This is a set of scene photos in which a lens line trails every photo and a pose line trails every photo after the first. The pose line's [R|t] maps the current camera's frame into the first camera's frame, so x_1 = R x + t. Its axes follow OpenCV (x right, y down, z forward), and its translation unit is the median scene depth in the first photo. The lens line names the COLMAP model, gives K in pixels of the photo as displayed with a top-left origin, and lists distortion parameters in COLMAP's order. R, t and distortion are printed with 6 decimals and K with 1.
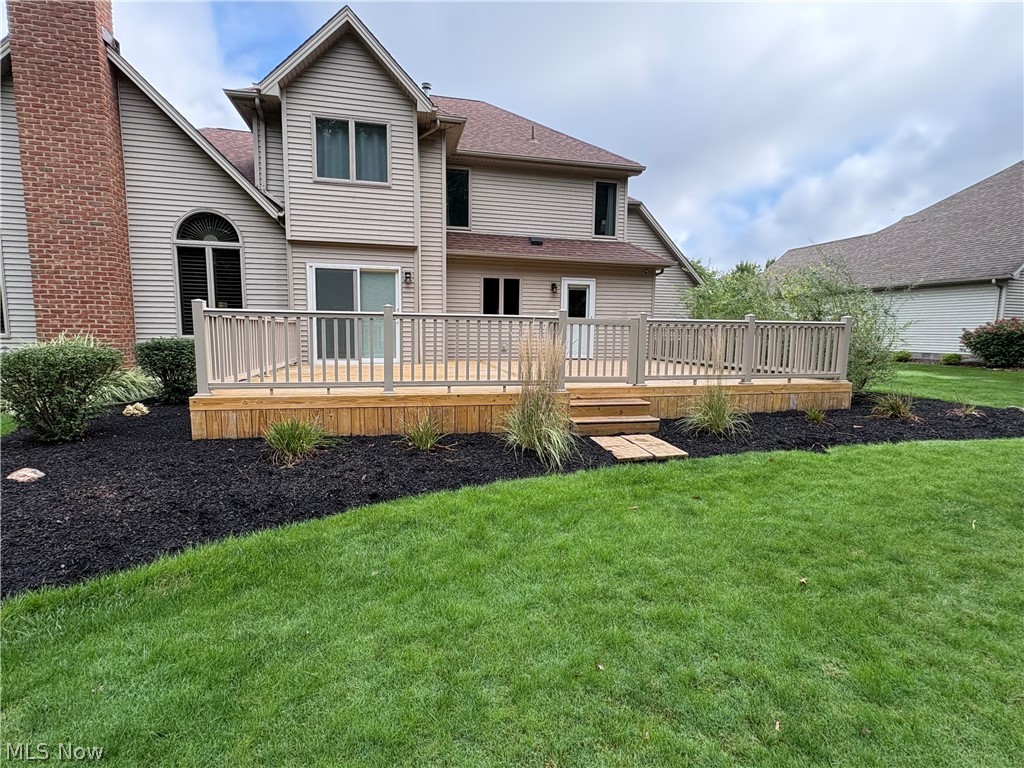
lens RADIAL K [[465.9, 0, 511.5], [0, 465.9, 405.3], [0, 0, 1]] dist [-0.000089, 0.000054]
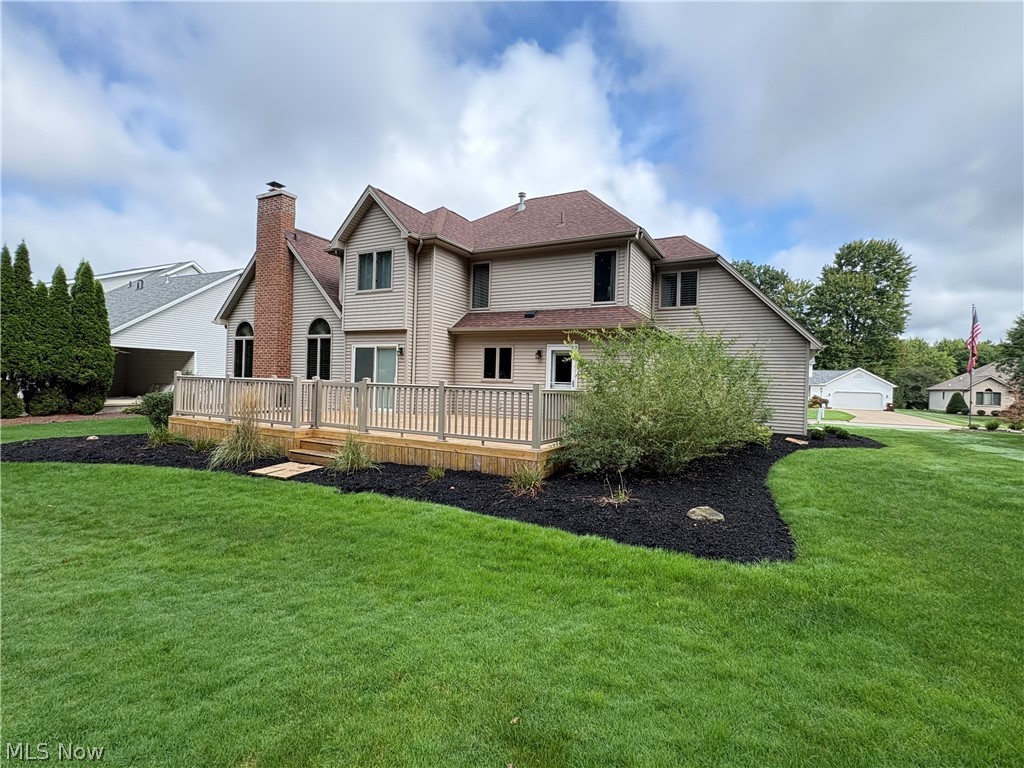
lens RADIAL K [[486.2, 0, 512.0], [0, 486.2, 384.0], [0, 0, 1]] dist [0.001173, 0.000464]
pose [[0.762471, 0.007207, -0.646983, 0.938541], [-0.128284, 0.981771, -0.140247, -0.025589], [0.634178, 0.189932, 0.749496, 0.167562]]
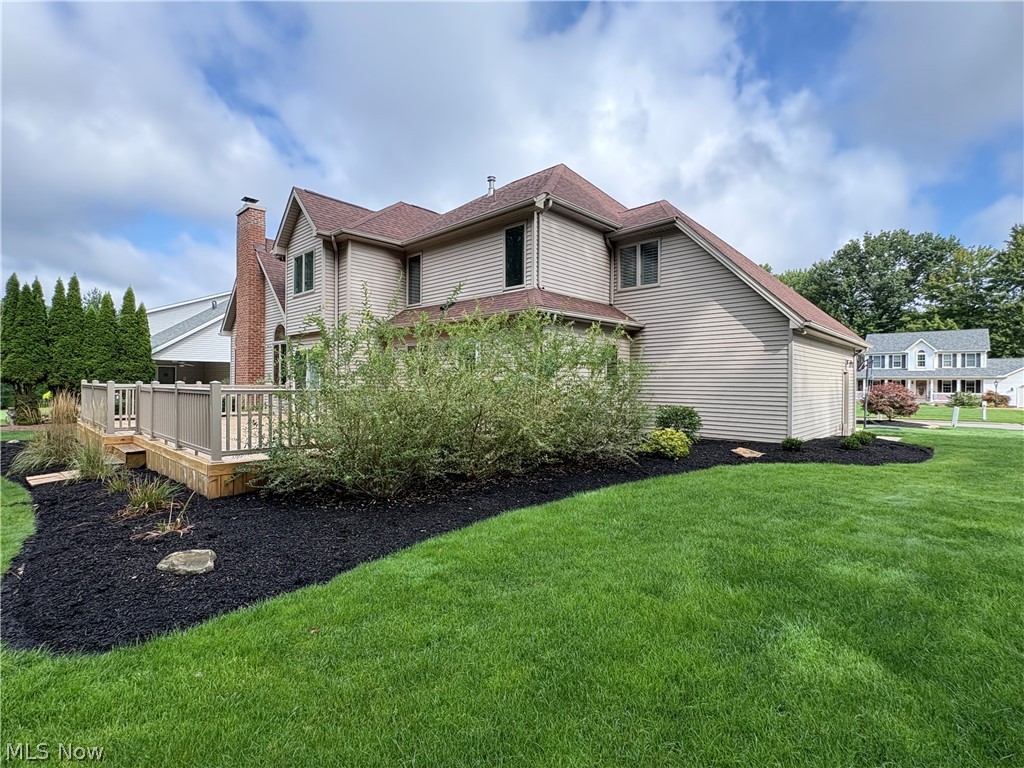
lens RADIAL K [[486.2, 0, 512.0], [0, 486.2, 384.0], [0, 0, 1]] dist [0.001173, 0.000464]
pose [[0.563809, -0.012456, -0.825811, 1.205520], [-0.139066, 0.984178, -0.109790, -0.115605], [0.814113, 0.176743, 0.553157, 0.696805]]
